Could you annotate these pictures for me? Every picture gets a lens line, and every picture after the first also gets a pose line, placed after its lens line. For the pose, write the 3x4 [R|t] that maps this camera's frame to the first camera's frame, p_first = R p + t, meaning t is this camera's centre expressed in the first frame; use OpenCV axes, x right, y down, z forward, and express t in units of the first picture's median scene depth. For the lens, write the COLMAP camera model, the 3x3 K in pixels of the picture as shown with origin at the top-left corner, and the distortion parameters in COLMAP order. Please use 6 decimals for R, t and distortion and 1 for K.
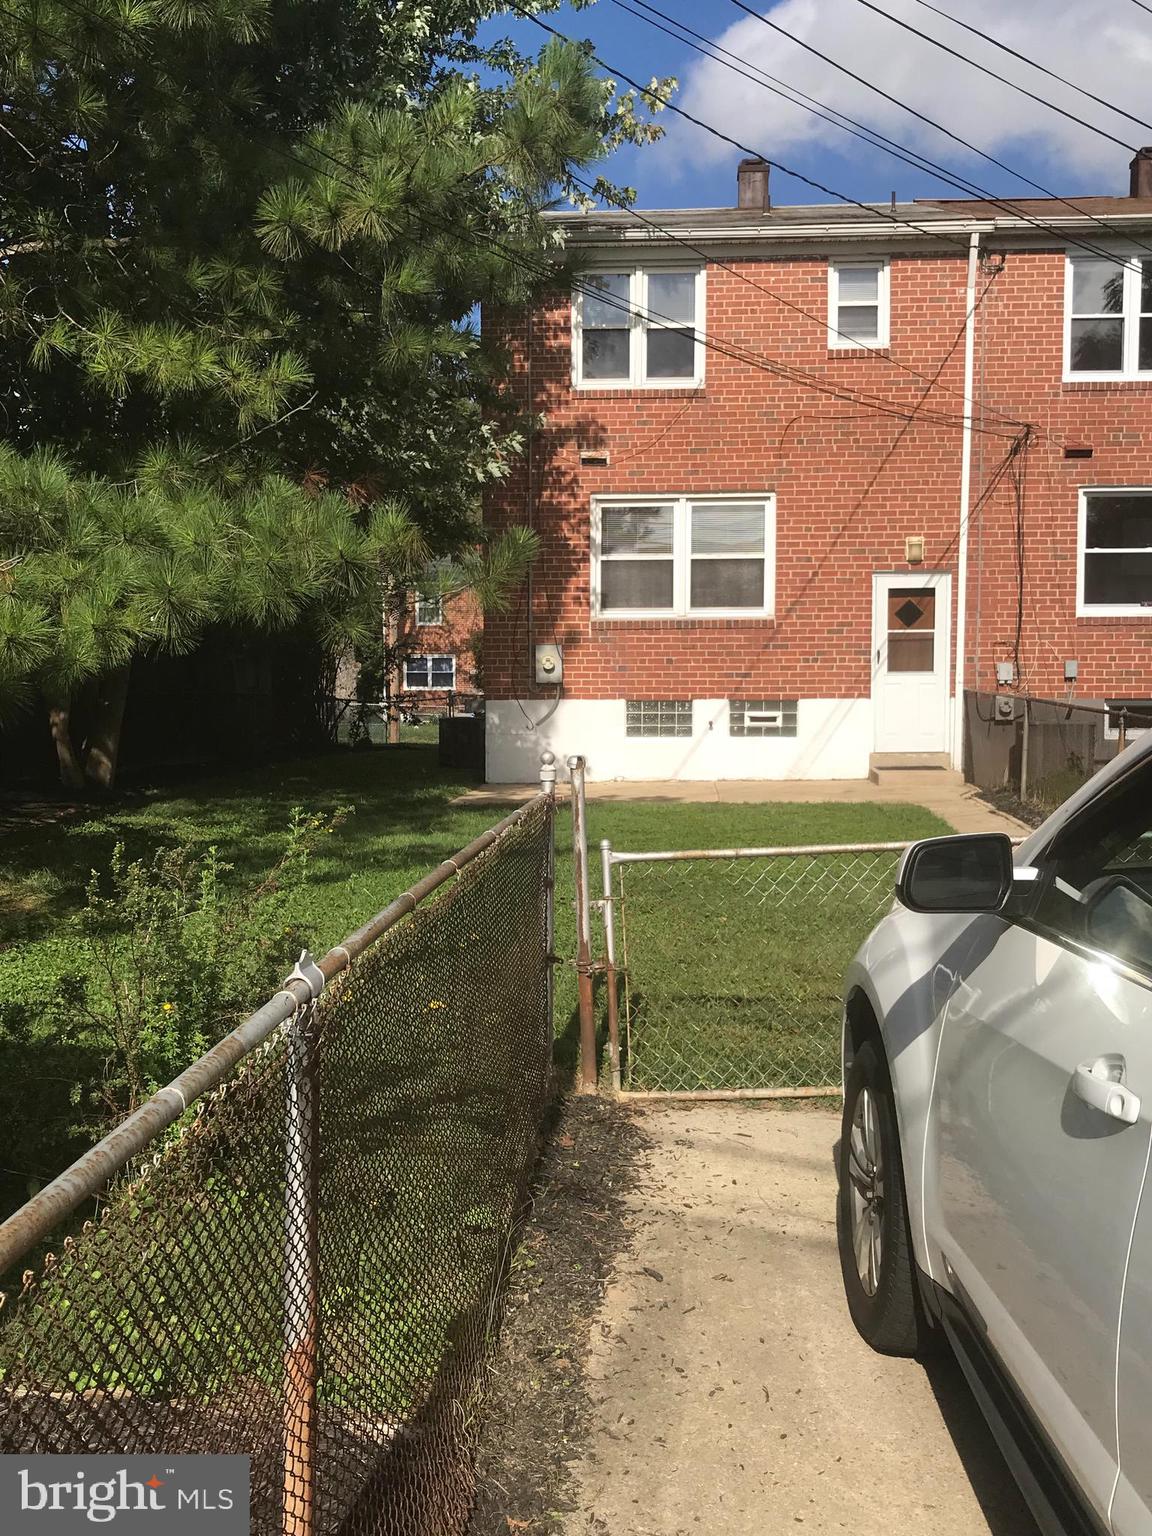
lens RADIAL K [[1562.0, 0, 529.8], [0, 1562.0, 797.2], [0, 0, 1]] dist [-0.011600, 0.000000]
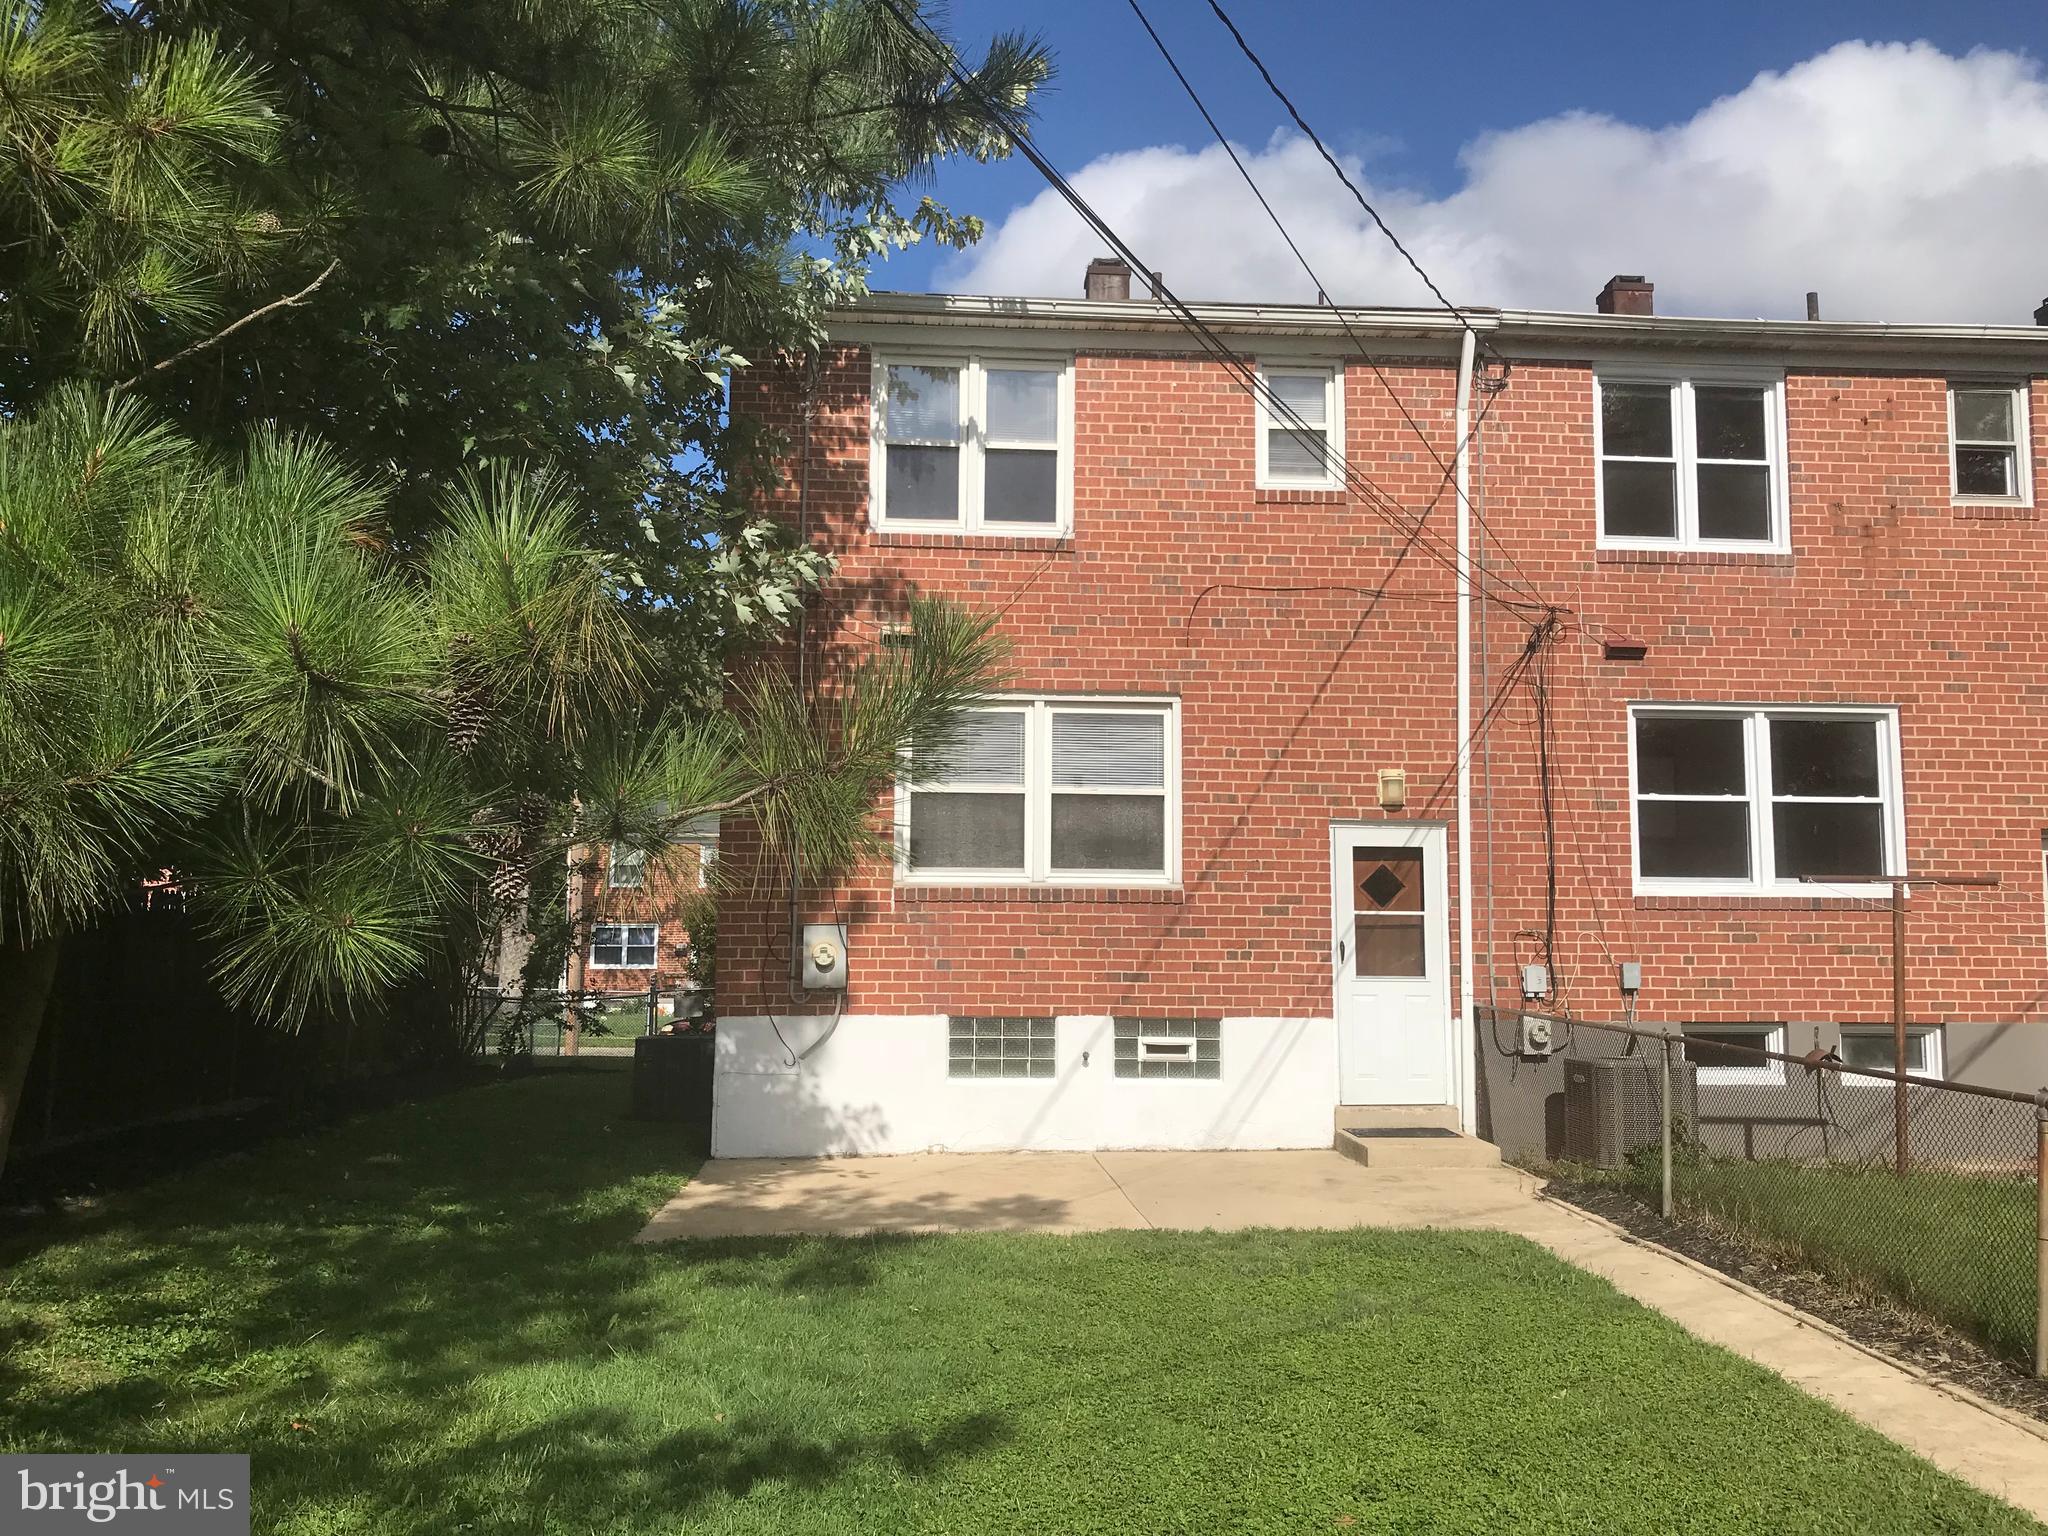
lens RADIAL K [[1684.9, 0, 1004.9], [0, 1684.9, 769.0], [0, 0, 1]] dist [0.027515, -0.038108]
pose [[0.987609, 0.027914, 0.154432, -0.022812], [0.000077, 0.983967, -0.178348, -0.040767], [-0.156934, 0.176150, 0.971773, 0.337331]]
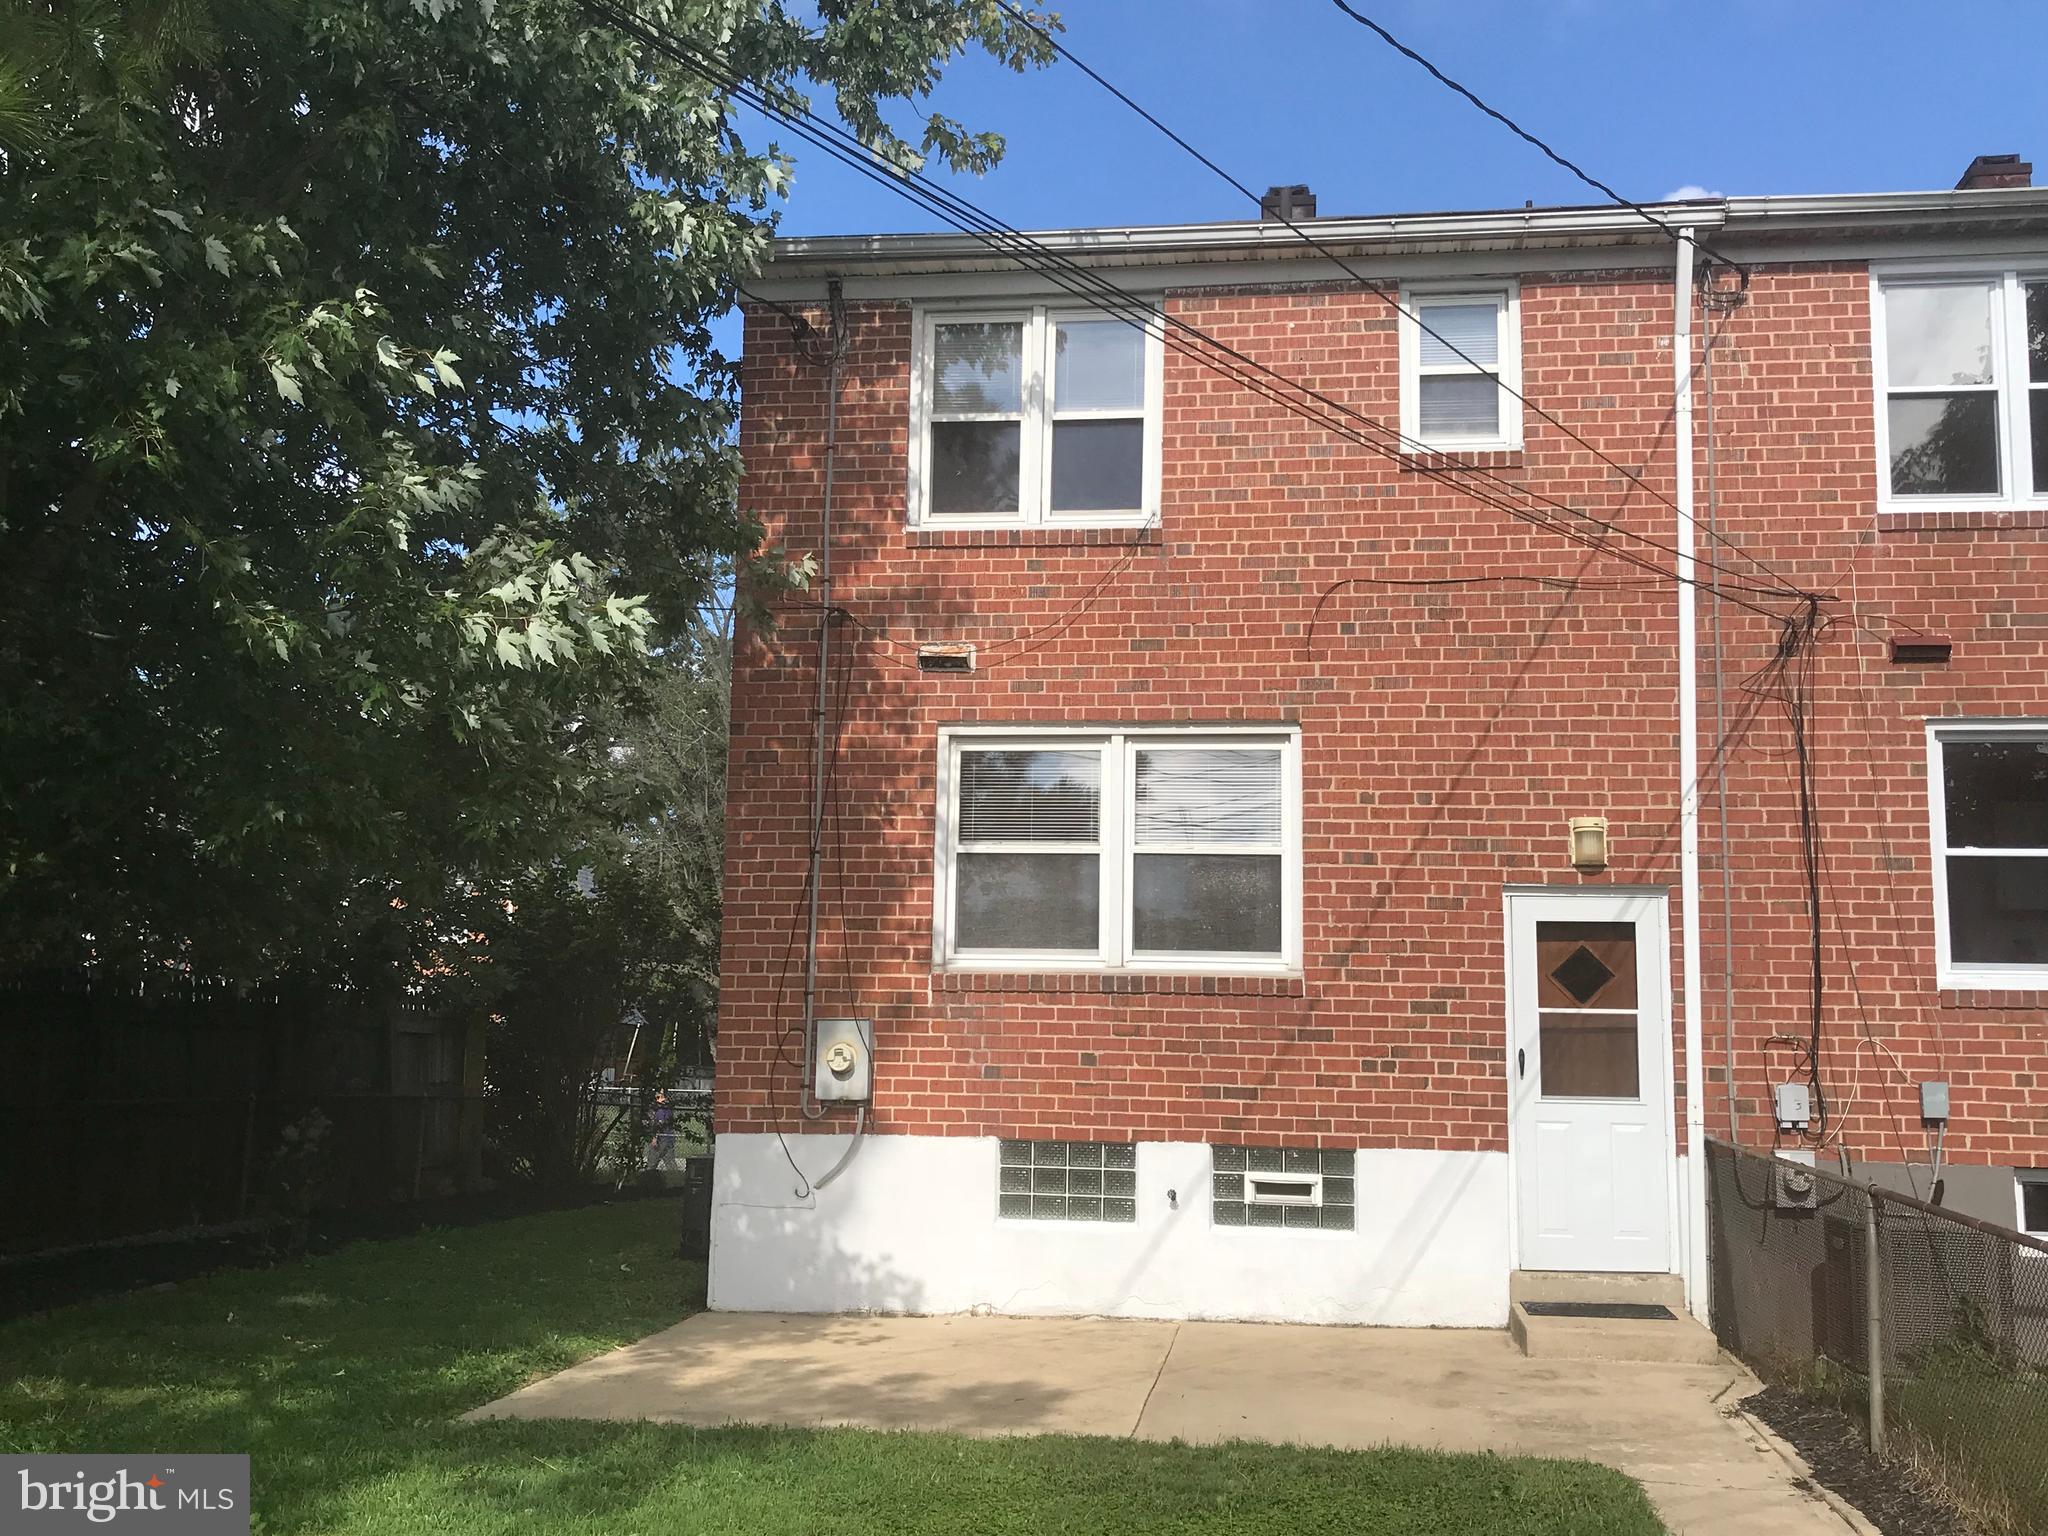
lens RADIAL K [[1982.2, 0, 1005.0], [0, 1982.2, 760.3], [0, 0, 1]] dist [-0.006325, 0.000000]
pose [[0.998396, 0.015245, -0.054523, 0.098464], [-0.026556, 0.976648, -0.213200, -0.047433], [0.049999, 0.214306, 0.975486, 0.382551]]
